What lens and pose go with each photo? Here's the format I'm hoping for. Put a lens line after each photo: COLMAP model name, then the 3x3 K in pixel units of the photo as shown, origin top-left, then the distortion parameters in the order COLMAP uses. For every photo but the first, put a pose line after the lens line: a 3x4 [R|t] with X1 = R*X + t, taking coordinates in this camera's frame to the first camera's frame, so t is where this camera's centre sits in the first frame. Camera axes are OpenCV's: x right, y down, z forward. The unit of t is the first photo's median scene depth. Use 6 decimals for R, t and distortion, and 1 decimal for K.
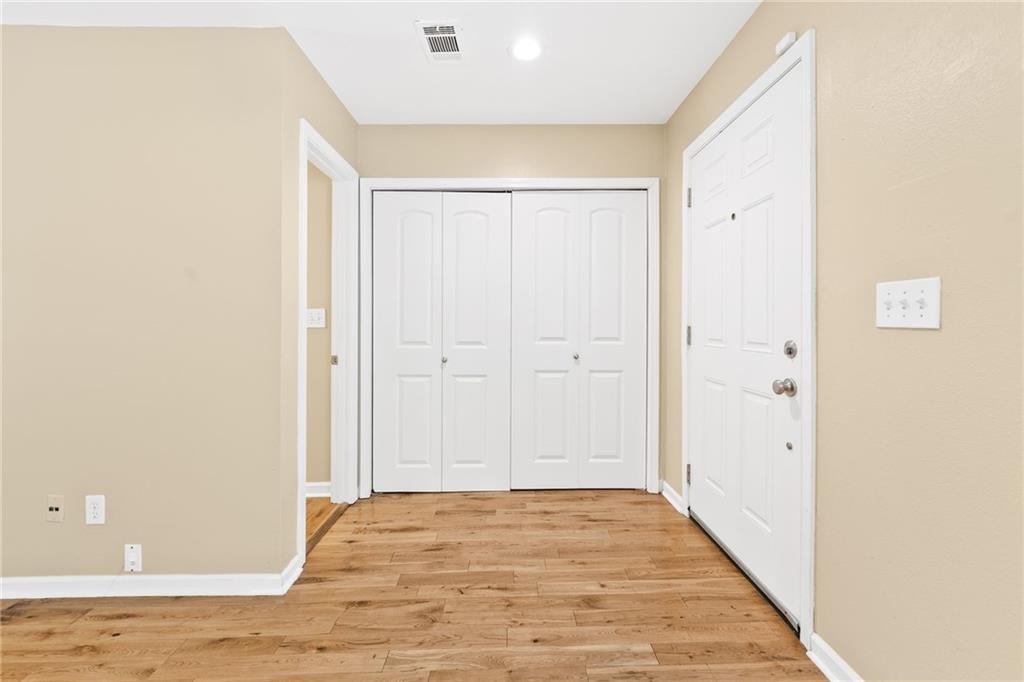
lens RADIAL K [[418.8, 0, 515.4], [0, 418.8, 320.5], [0, 0, 1]] dist [-0.001154, -0.000324]
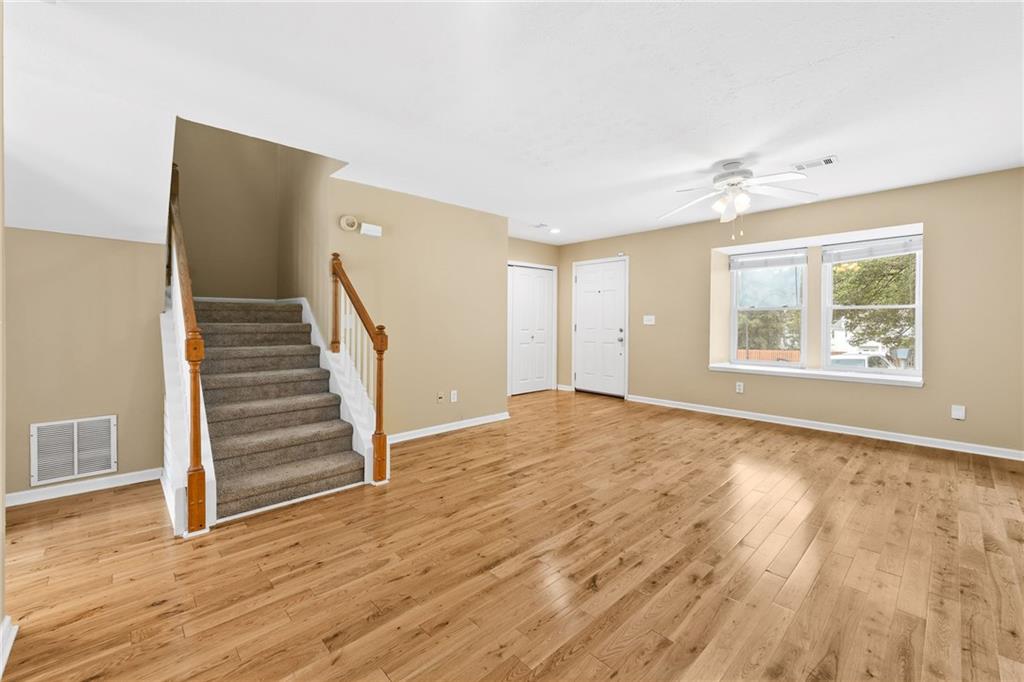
lens RADIAL K [[418.8, 0, 517.8], [0, 418.8, 324.8], [0, 0, 1]] dist [-0.001154, -0.000324]
pose [[0.733357, 0.002448, 0.679839, -1.920075], [-0.009544, 0.999932, 0.006694, 0.000284], [-0.679777, -0.011397, 0.733331, -0.874598]]
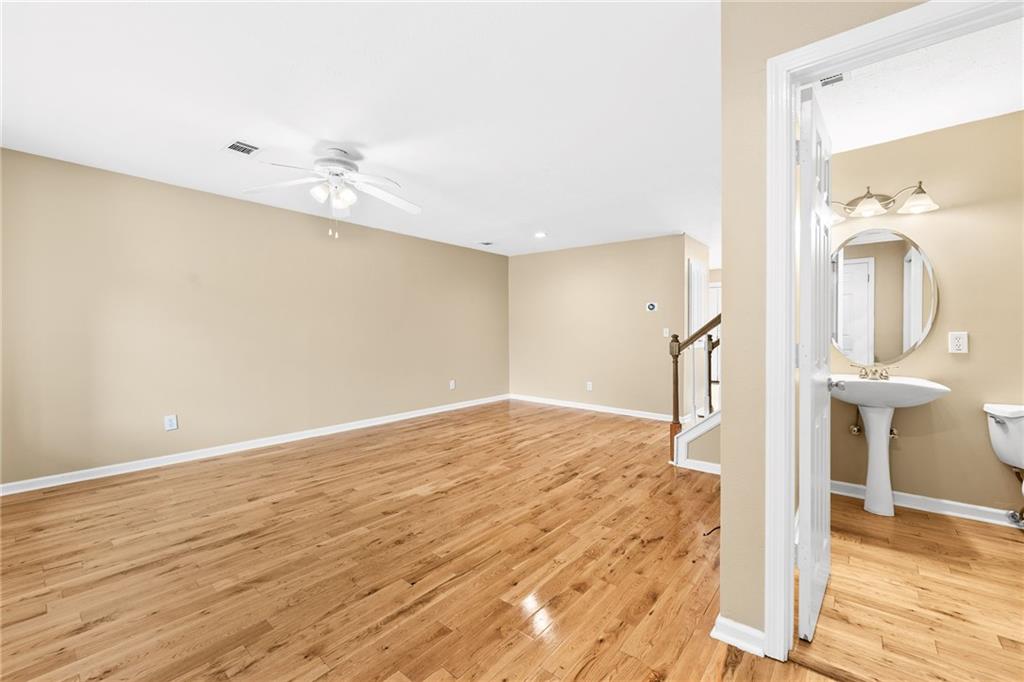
lens RADIAL K [[418.8, 0, 517.0], [0, 418.8, 333.5], [0, 0, 1]] dist [-0.001154, -0.000324]
pose [[-0.649496, 0.007983, -0.760323, 0.308711], [0.006858, 0.999966, 0.004641, -0.001877], [0.760334, -0.002199, -0.649528, 0.992203]]
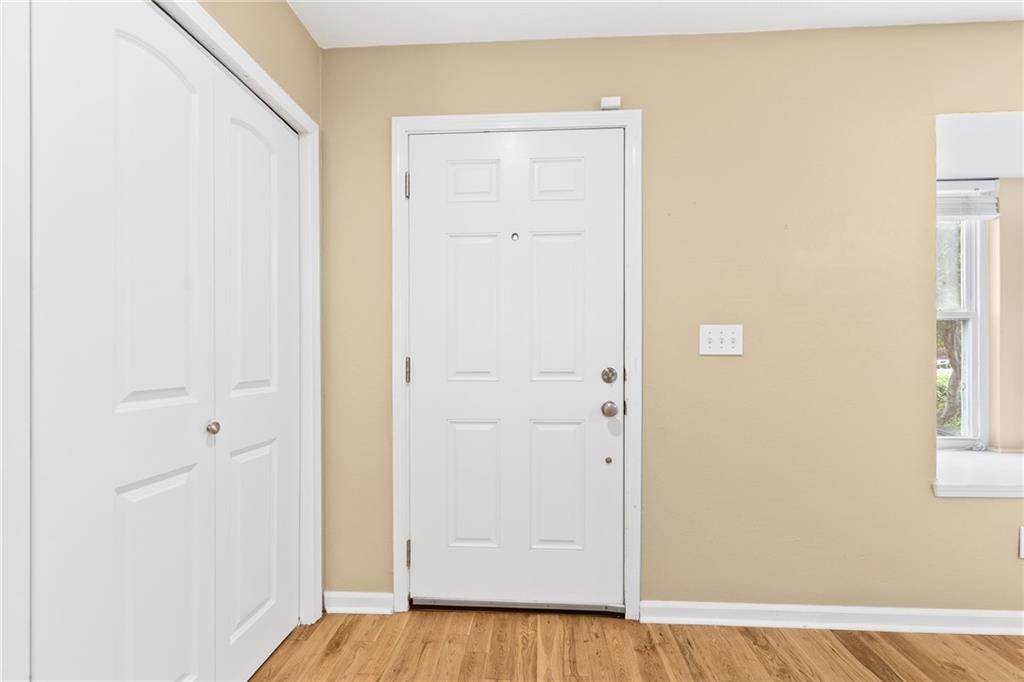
lens RADIAL K [[418.8, 0, 515.8], [0, 418.8, 357.8], [0, 0, 1]] dist [-0.001154, -0.000324]
pose [[0.074443, -0.009030, 0.997184, -0.339487], [-0.003184, 0.999952, 0.009293, 0.007620], [-0.997220, -0.003866, 0.074410, 0.794399]]
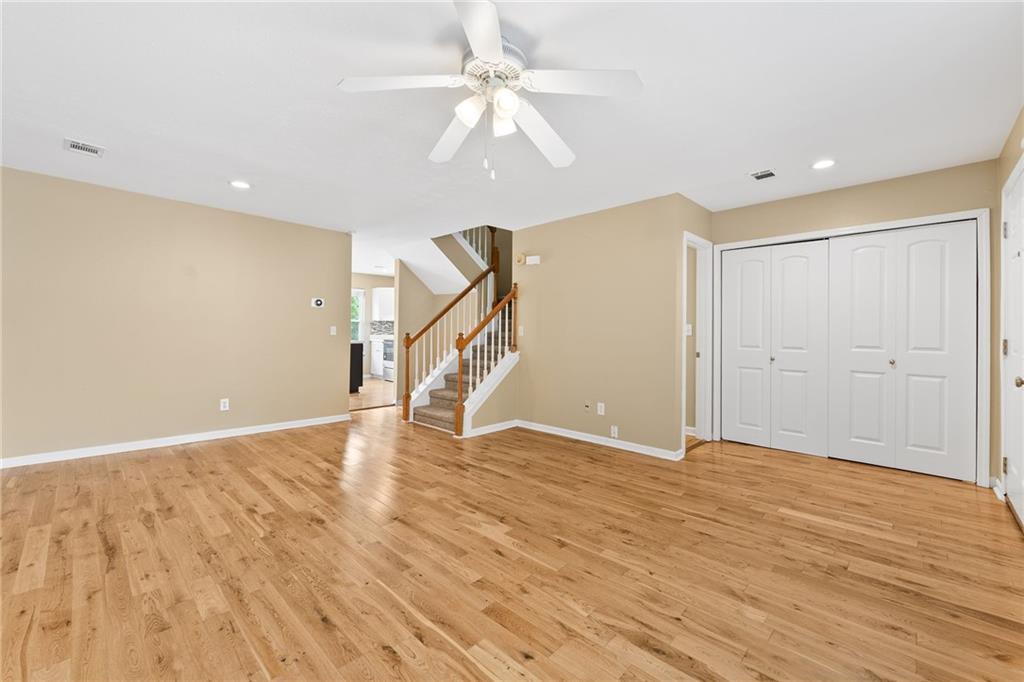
lens RADIAL K [[418.8, 0, 516.6], [0, 418.8, 324.3], [0, 0, 1]] dist [-0.001154, -0.000324]
pose [[0.710213, -0.002023, -0.703984, 0.281325], [-0.007005, 0.999926, -0.009941, -0.007916], [0.703952, 0.011991, 0.710146, -0.844493]]
